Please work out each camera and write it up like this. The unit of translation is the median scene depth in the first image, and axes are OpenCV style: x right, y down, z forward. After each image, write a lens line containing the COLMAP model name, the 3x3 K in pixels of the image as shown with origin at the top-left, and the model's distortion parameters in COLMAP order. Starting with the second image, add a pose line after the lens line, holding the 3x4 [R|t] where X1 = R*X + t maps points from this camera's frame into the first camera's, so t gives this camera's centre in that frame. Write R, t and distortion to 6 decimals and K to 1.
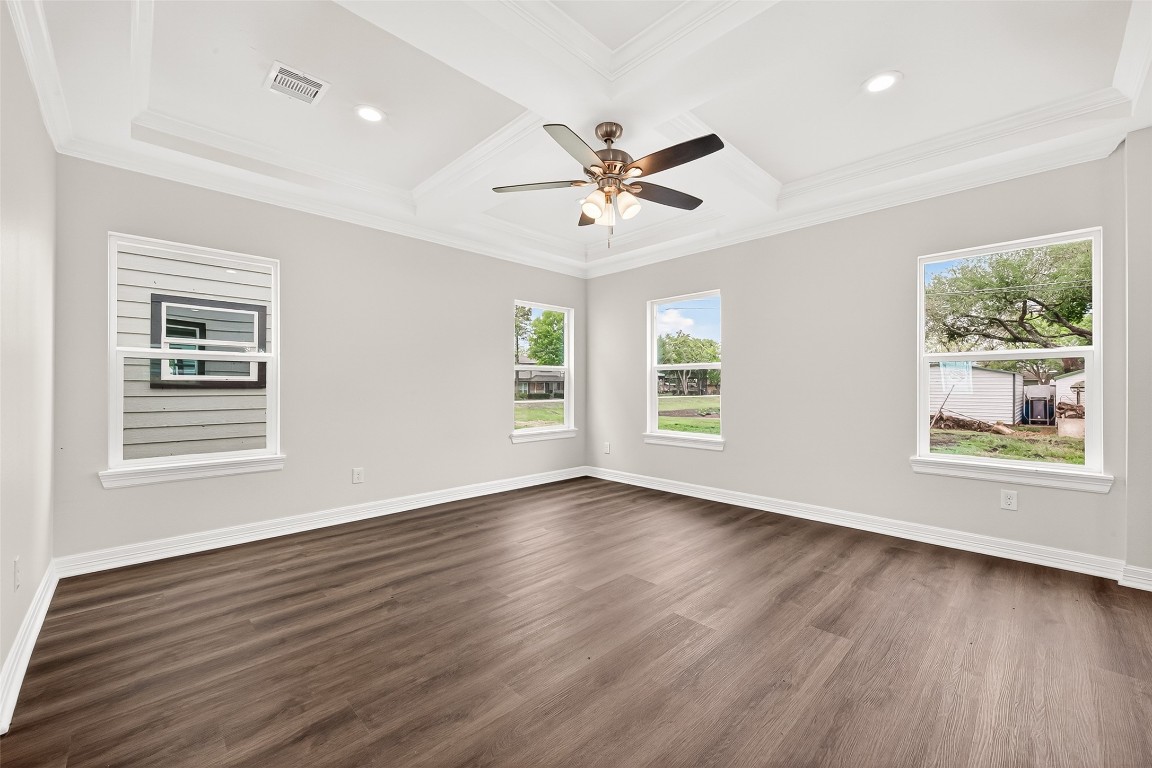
lens RADIAL K [[460.7, 0, 567.3], [0, 460.7, 387.0], [0, 0, 1]] dist [0.003336, -0.000515]
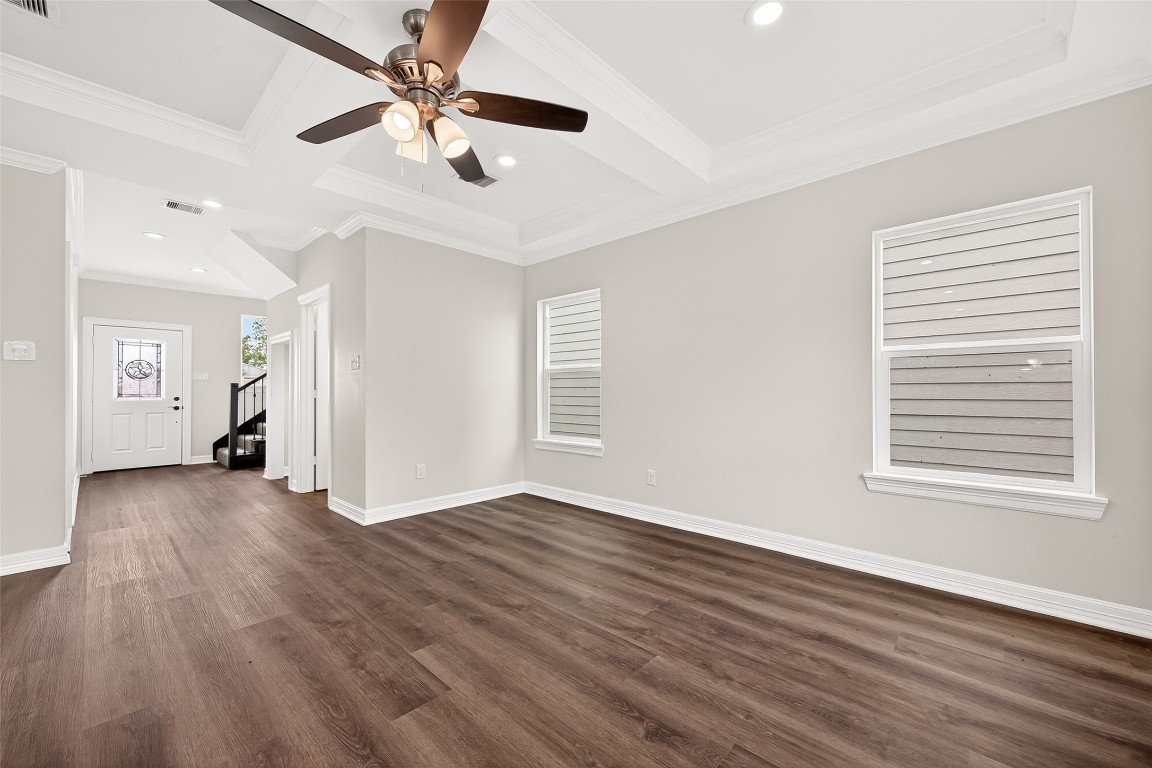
lens RADIAL K [[460.7, 0, 585.9], [0, 460.7, 385.3], [0, 0, 1]] dist [0.003336, -0.000515]
pose [[0.058275, -0.010568, -0.998245, 0.832579], [0.001459, 0.999944, -0.010500, 0.010081], [0.998300, -0.000844, 0.058287, 1.266363]]
